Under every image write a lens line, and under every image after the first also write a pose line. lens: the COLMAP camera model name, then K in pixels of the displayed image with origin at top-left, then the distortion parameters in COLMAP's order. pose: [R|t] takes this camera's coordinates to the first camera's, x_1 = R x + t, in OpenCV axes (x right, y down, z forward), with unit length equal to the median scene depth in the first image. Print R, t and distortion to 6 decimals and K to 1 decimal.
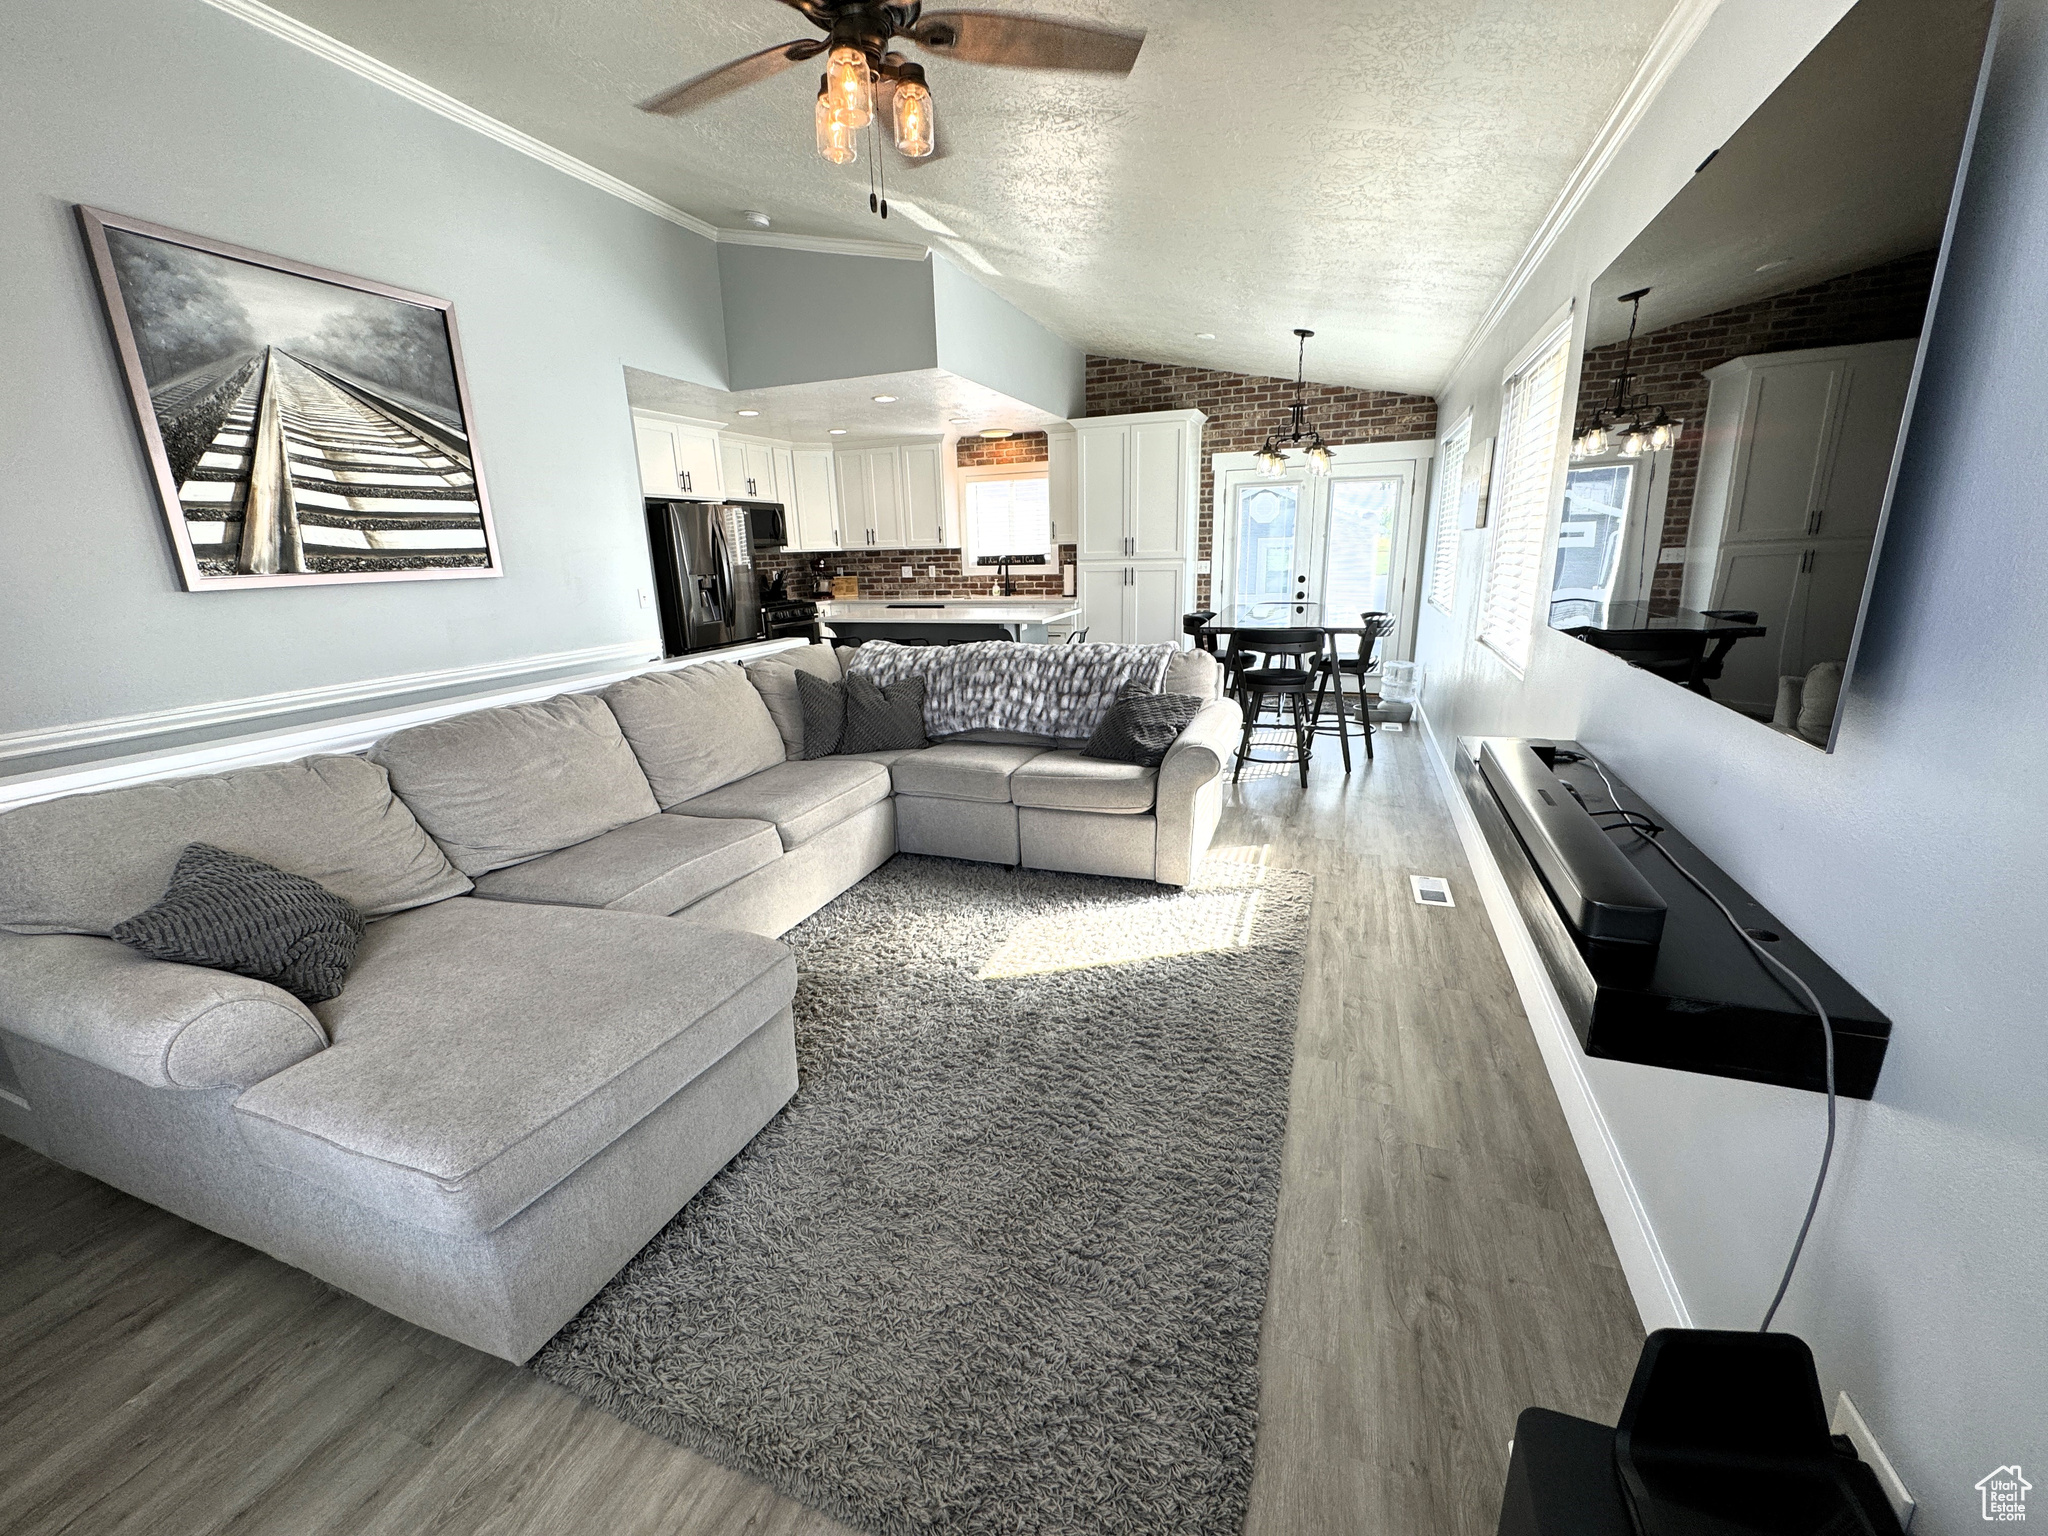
lens RADIAL K [[816.7, 0, 1025.7], [0, 816.7, 767.9], [0, 0, 1]] dist [-0.003505, 0.000633]
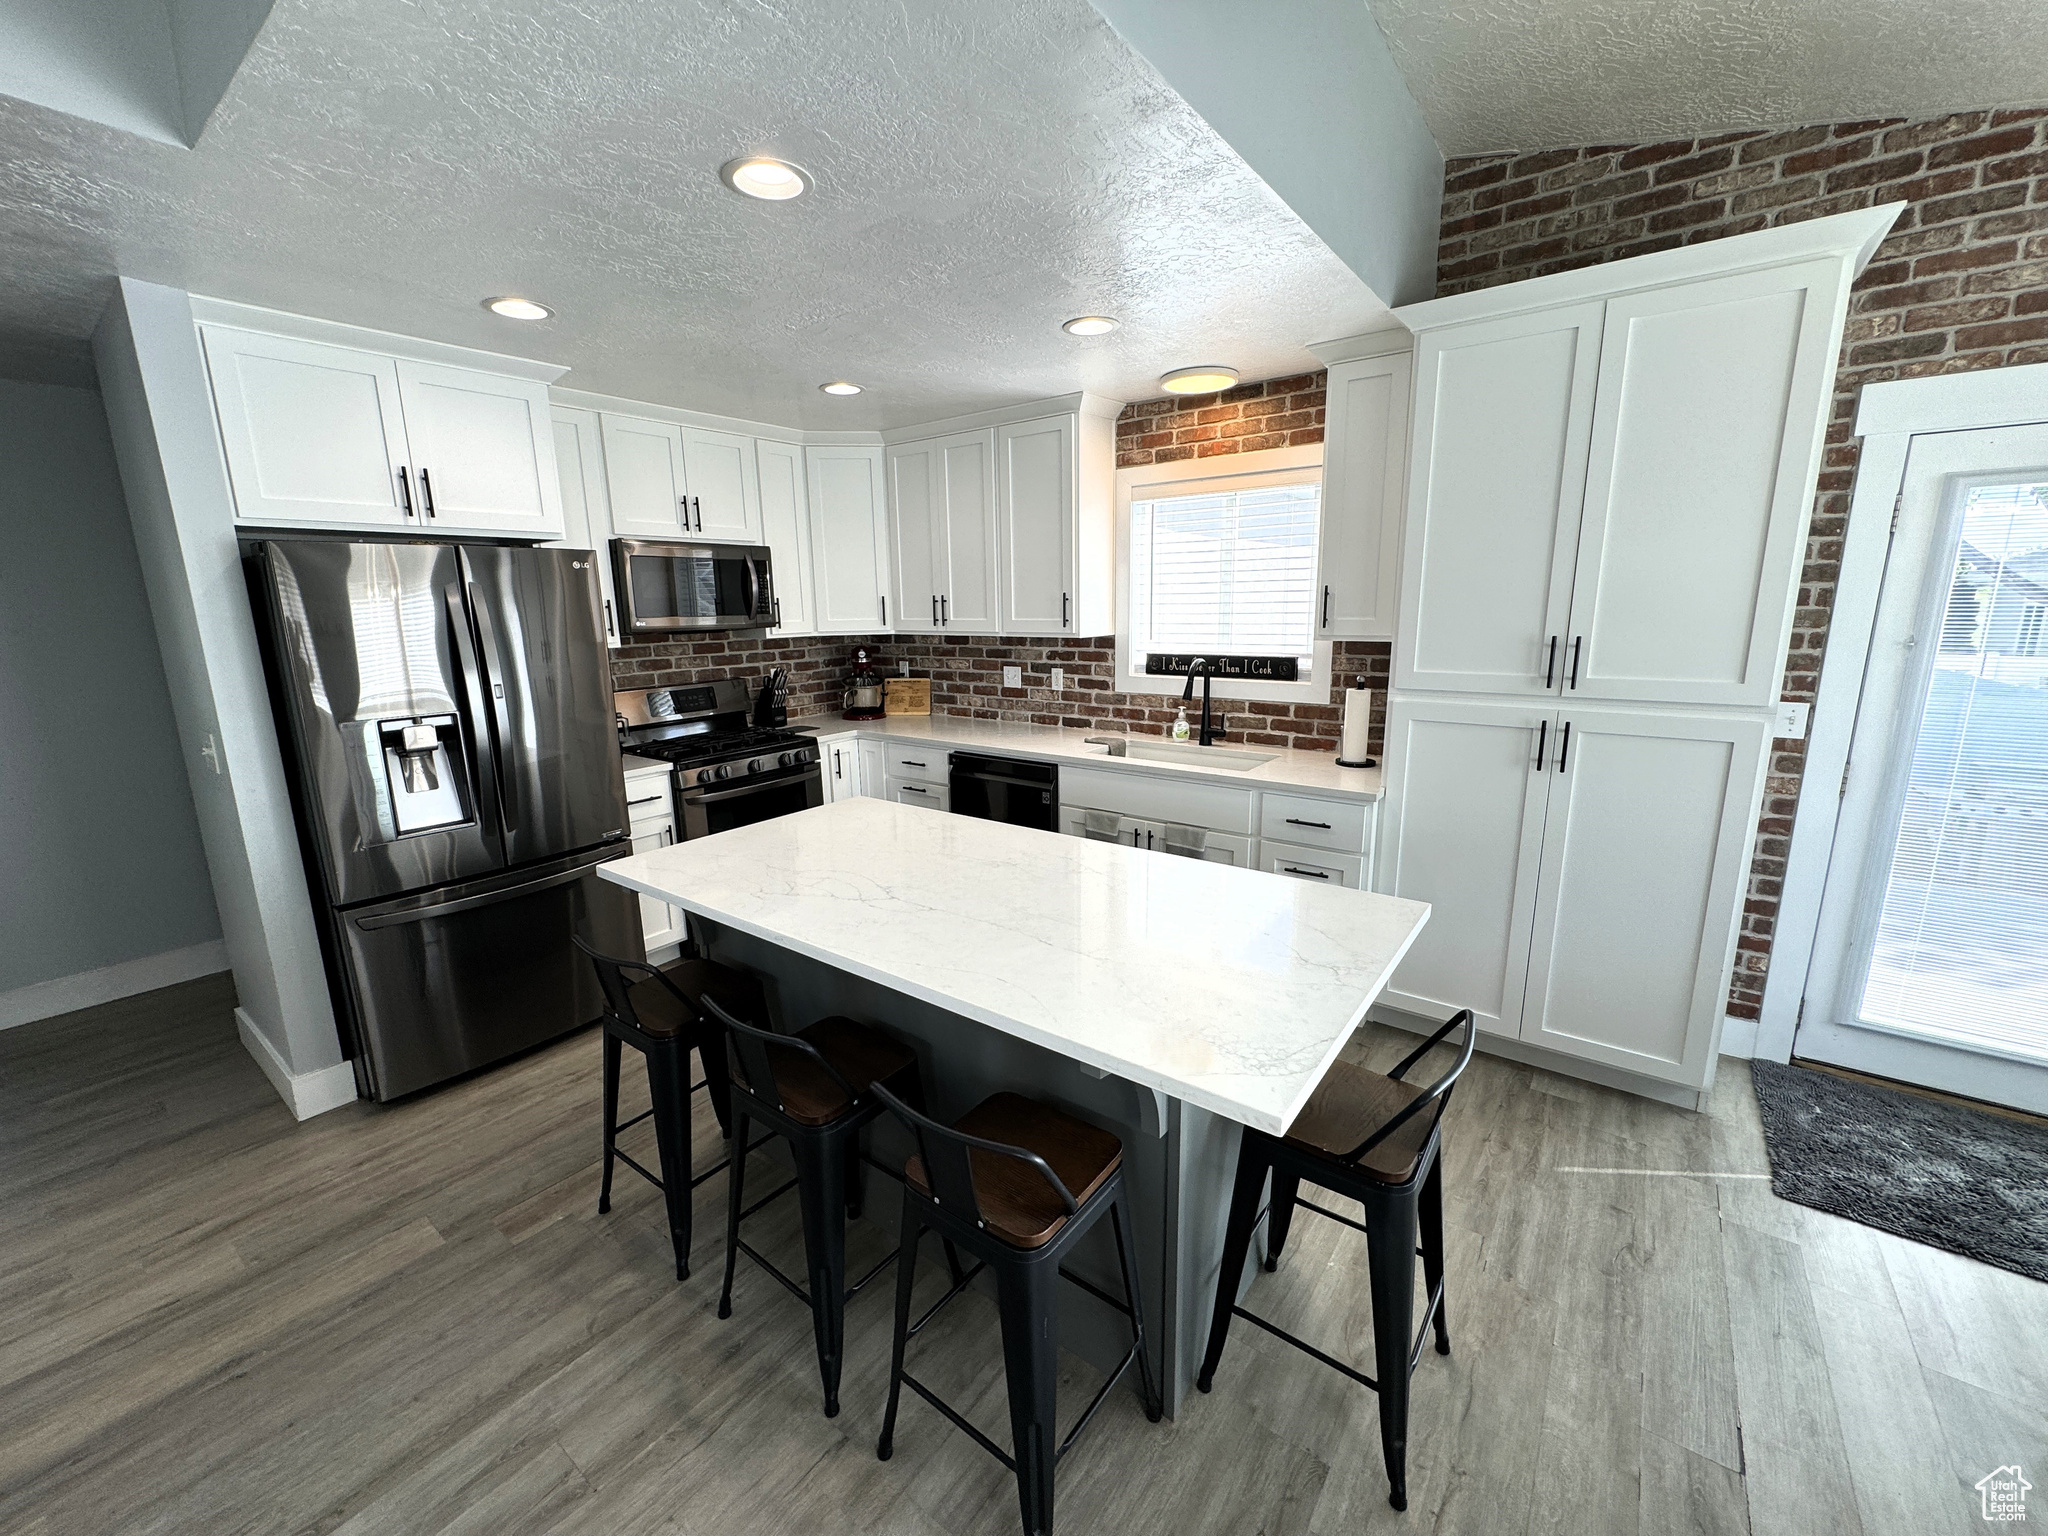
lens RADIAL K [[816.7, 0, 1020.3], [0, 816.7, 767.3], [0, 0, 1]] dist [-0.003505, 0.000633]
pose [[0.958014, 0.068119, -0.278514, 0.006635], [-0.084142, 0.995393, -0.045973, -0.169907], [0.274099, 0.067478, 0.959331, 0.542769]]
